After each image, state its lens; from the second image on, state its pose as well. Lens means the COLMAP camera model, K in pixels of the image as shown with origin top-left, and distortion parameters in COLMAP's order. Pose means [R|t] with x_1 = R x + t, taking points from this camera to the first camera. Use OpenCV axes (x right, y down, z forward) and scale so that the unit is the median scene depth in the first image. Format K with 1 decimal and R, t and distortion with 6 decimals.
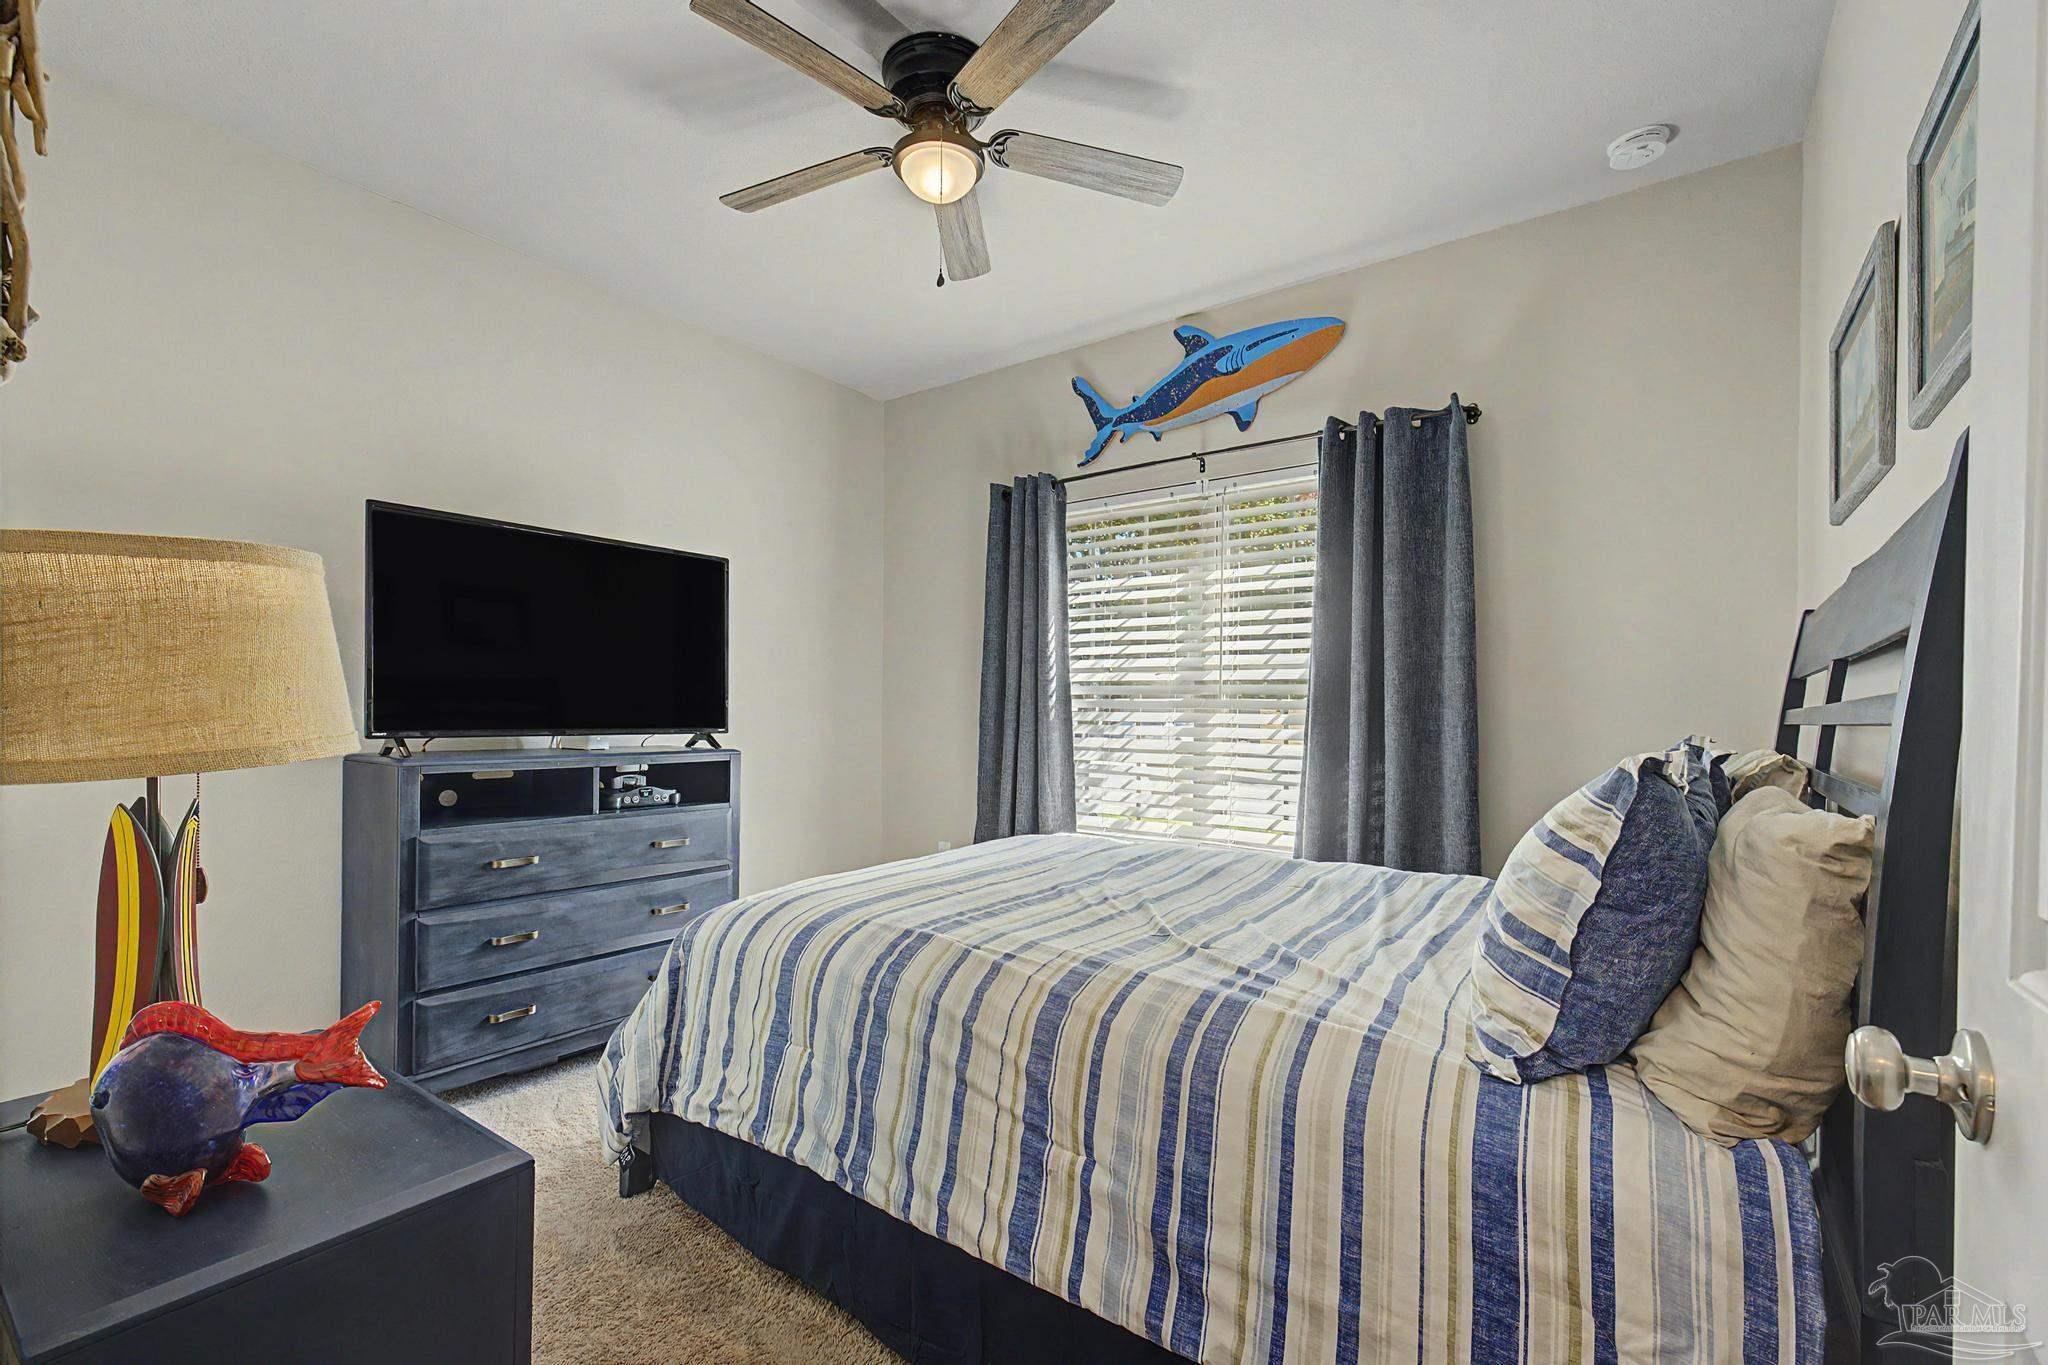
lens RADIAL K [[858.3, 0, 1019.2], [0, 858.3, 704.1], [0, 0, 1]] dist [0.003256, -0.000721]
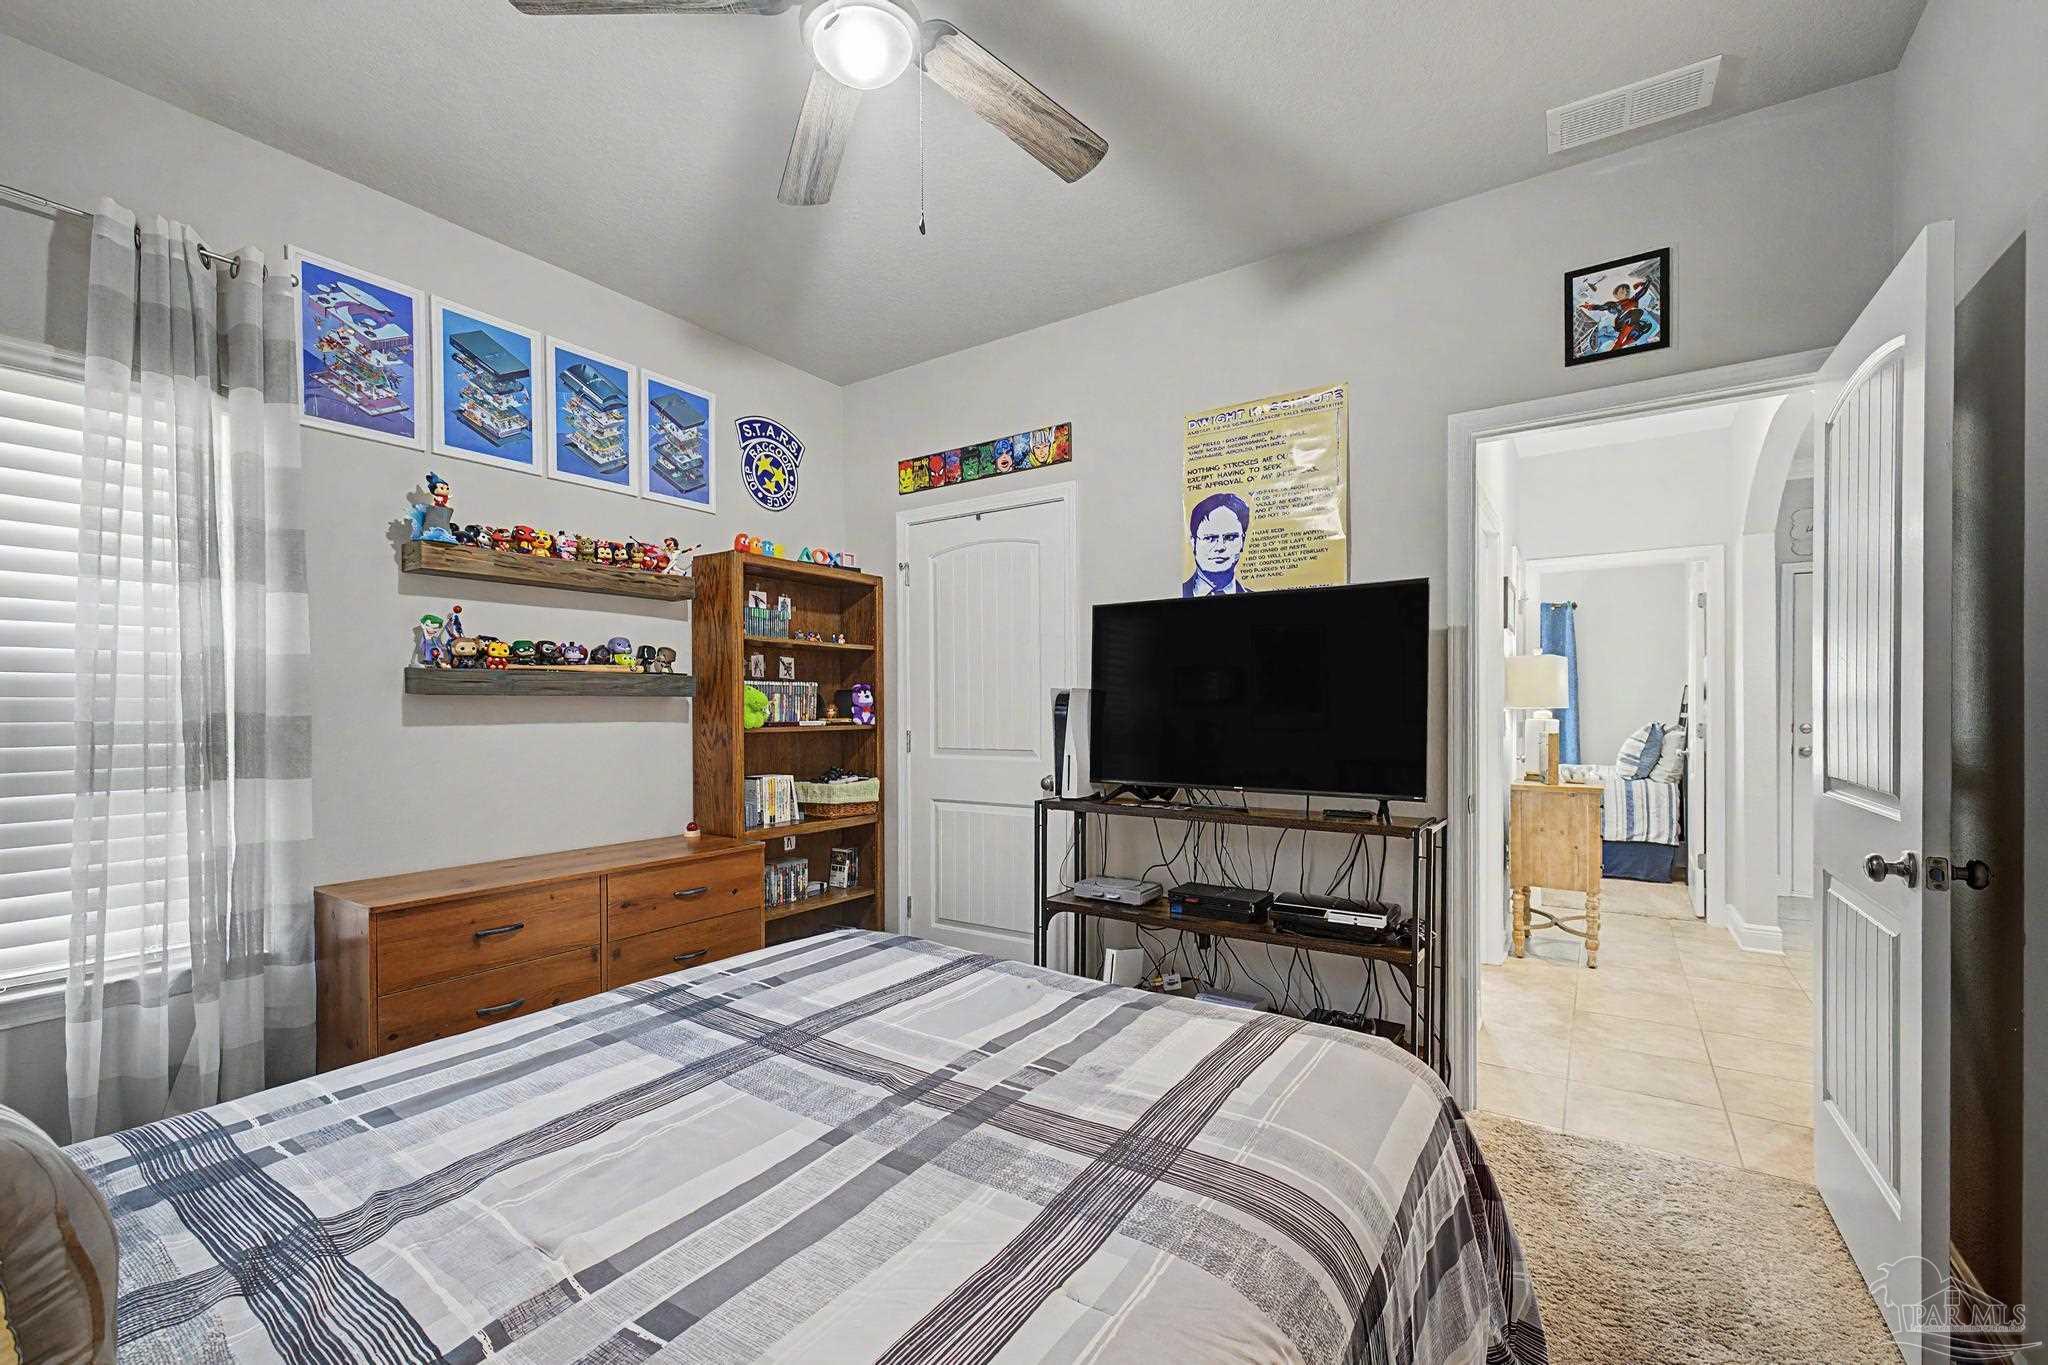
lens RADIAL K [[858.3, 0, 1019.2], [0, 858.3, 704.1], [0, 0, 1]] dist [0.003256, -0.000721]
pose [[0.998907, -0.020257, 0.042114, -3.573089], [0.020310, 0.999793, -0.000840, -0.136637], [-0.042088, 0.001695, 0.999112, -4.371517]]
